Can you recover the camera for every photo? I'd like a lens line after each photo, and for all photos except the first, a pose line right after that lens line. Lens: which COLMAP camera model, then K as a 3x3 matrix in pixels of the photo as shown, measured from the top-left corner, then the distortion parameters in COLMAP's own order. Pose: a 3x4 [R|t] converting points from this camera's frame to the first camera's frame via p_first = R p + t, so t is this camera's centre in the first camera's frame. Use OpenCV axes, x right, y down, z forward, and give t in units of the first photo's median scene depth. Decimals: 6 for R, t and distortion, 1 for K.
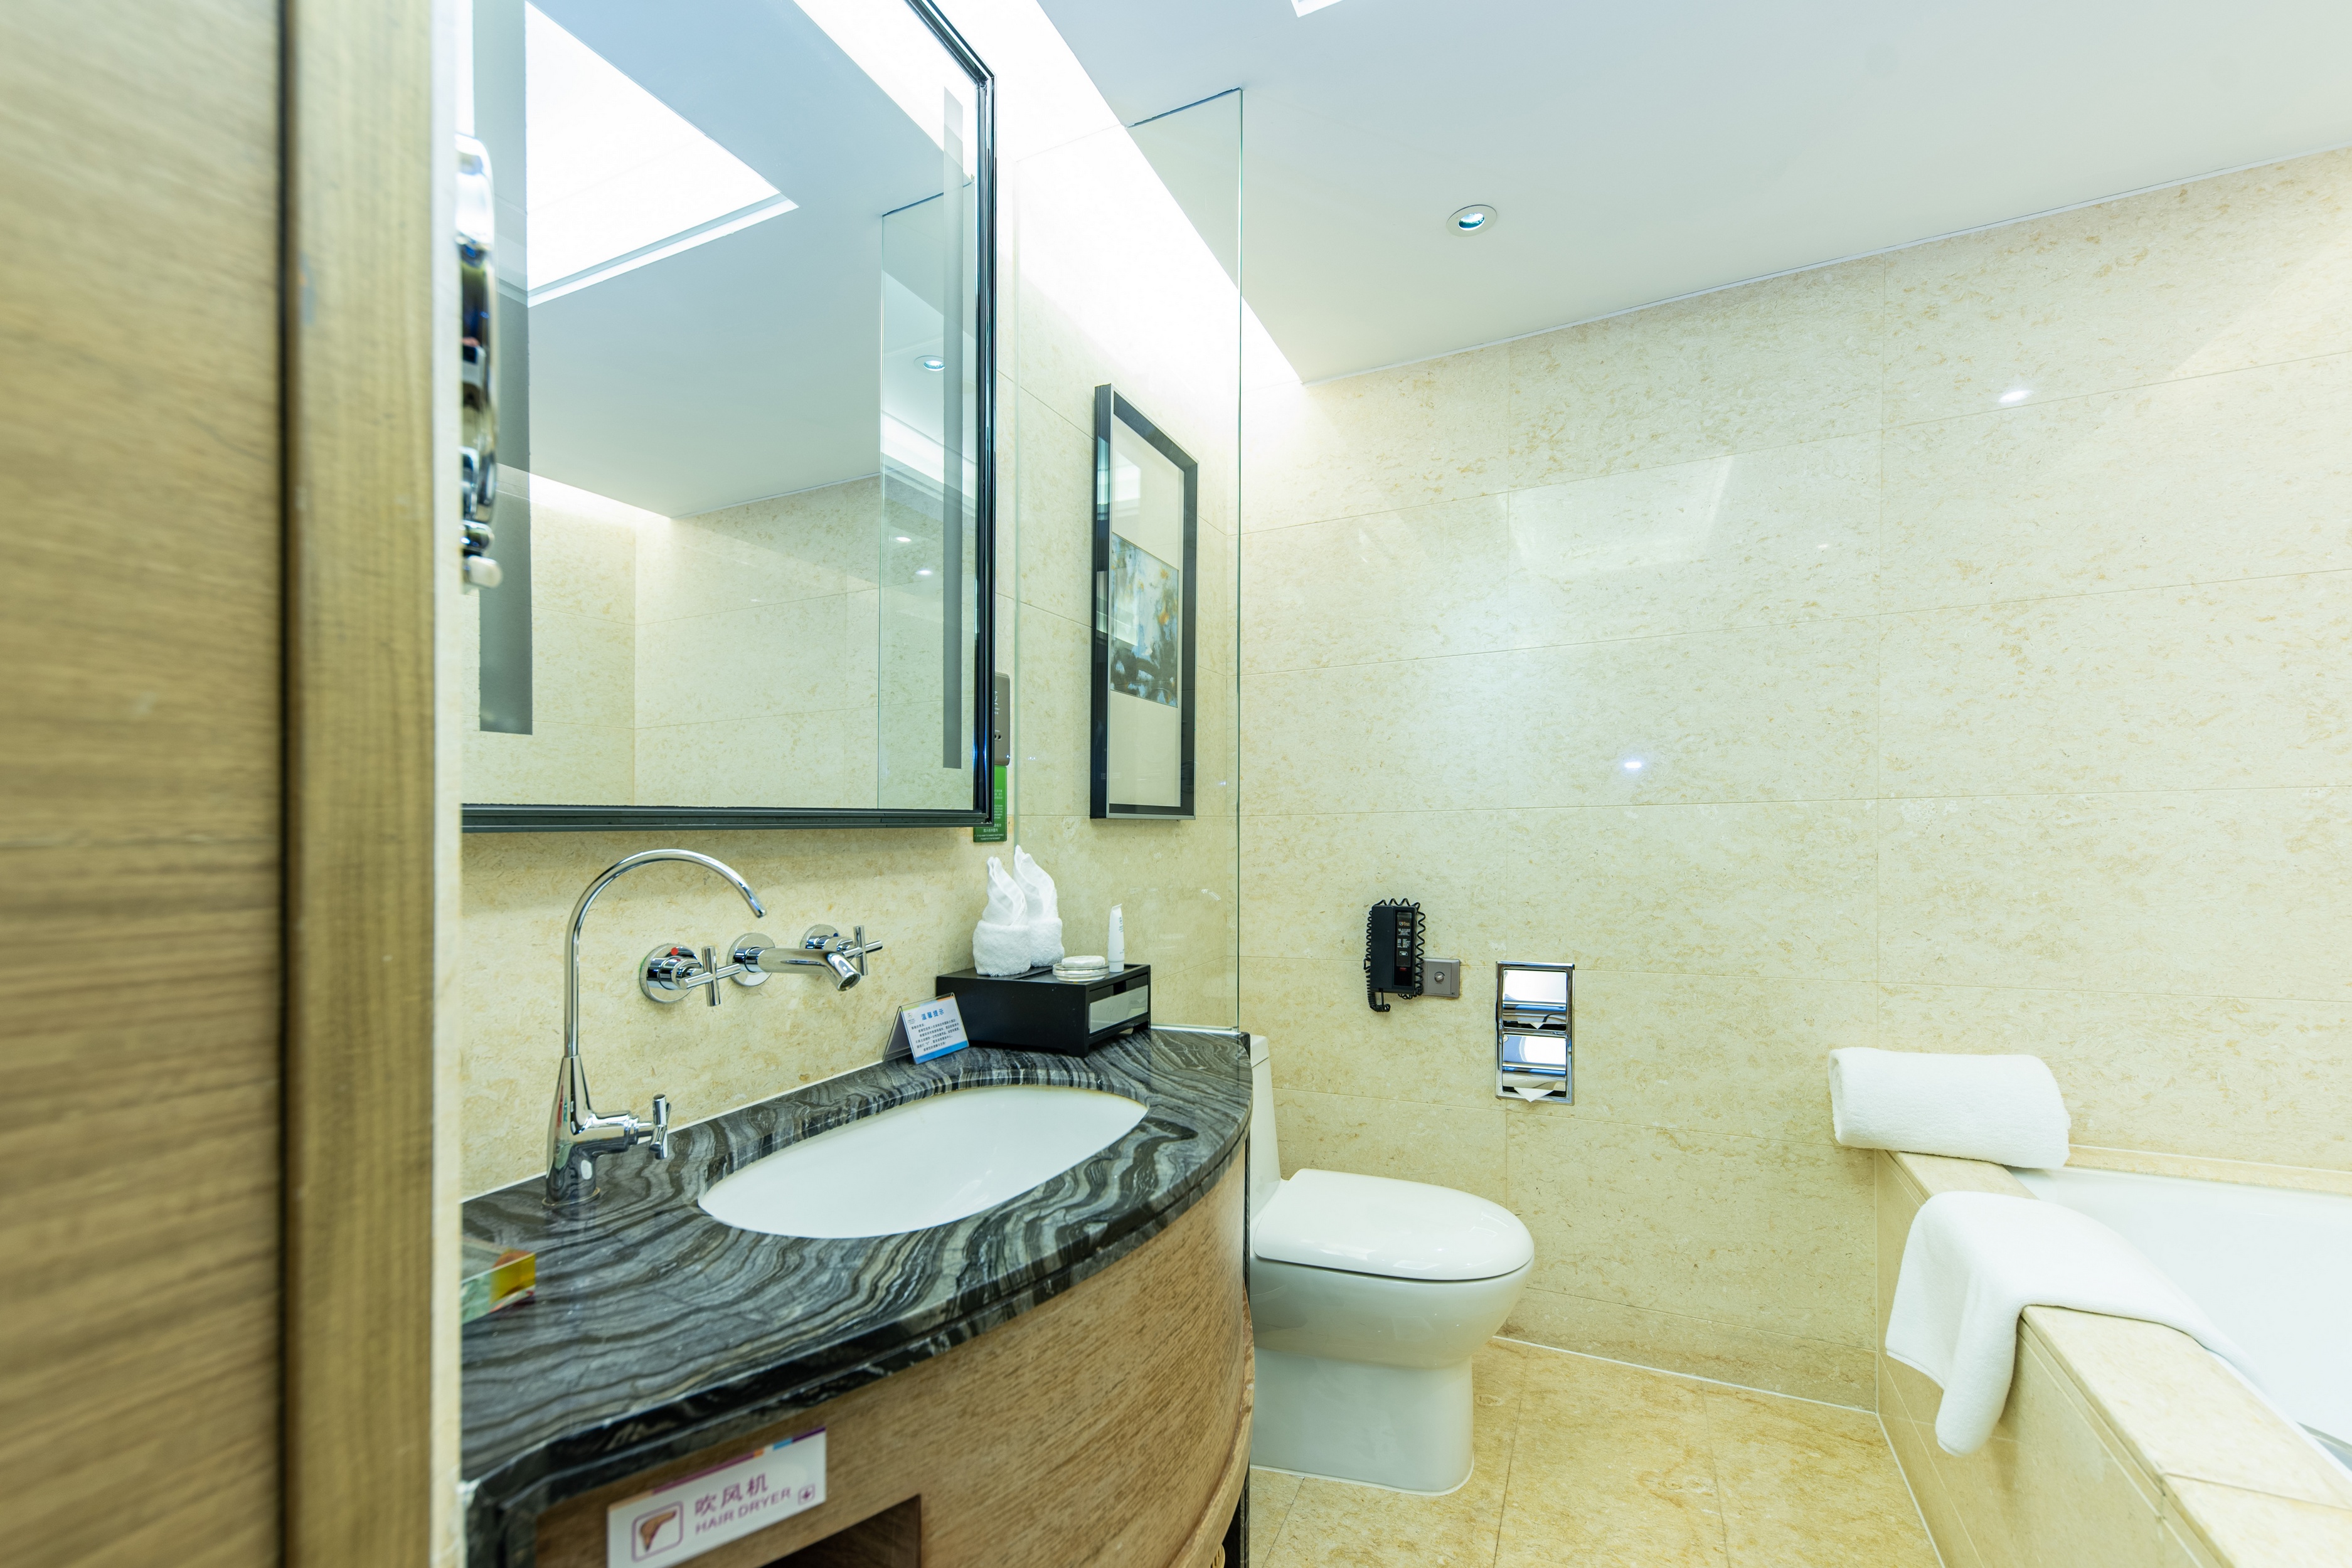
lens RADIAL K [[953.9, 0, 1178.7], [0, 953.9, 851.8], [0, 0, 1]] dist [0.000724, -0.000204]
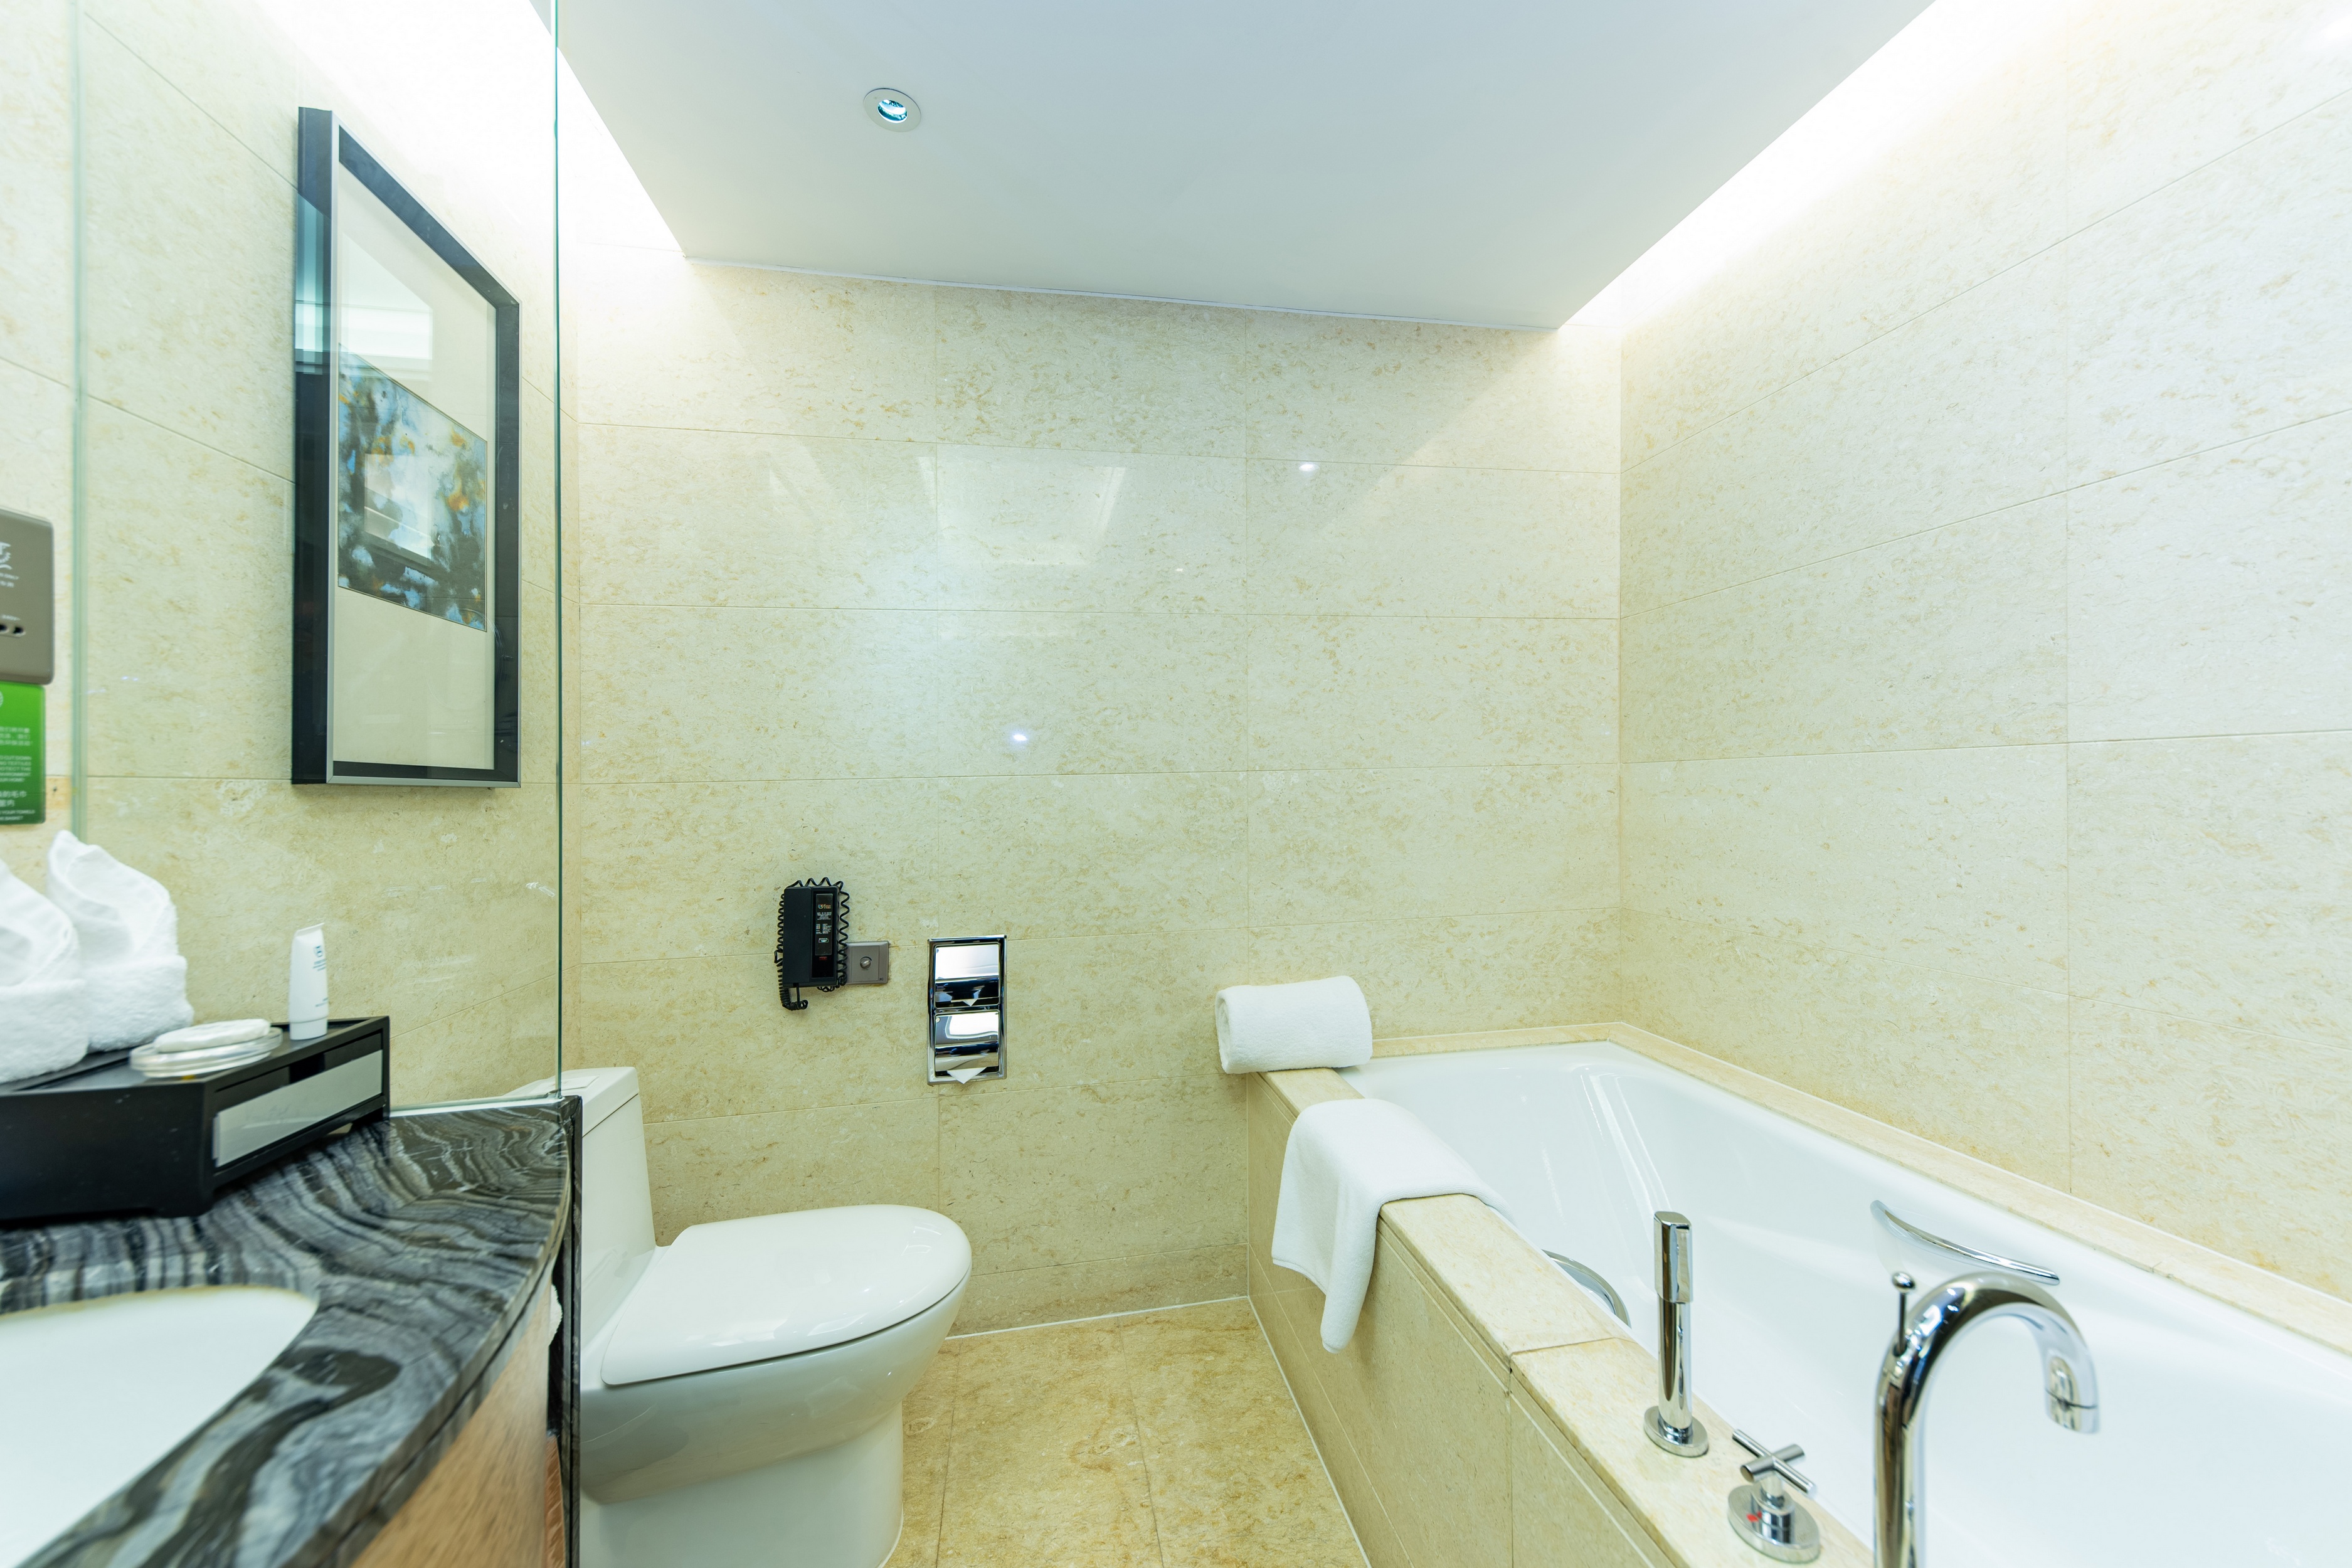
lens RADIAL K [[876.2, 0, 1176.0], [0, 876.2, 784.0], [0, 0, 1]] dist [0.032584, -0.000158]
pose [[0.820215, 0.004758, 0.572036, 0.040722], [0.019723, 0.999136, -0.036589, -0.001733], [-0.571716, 0.041293, 0.819412, 0.158385]]
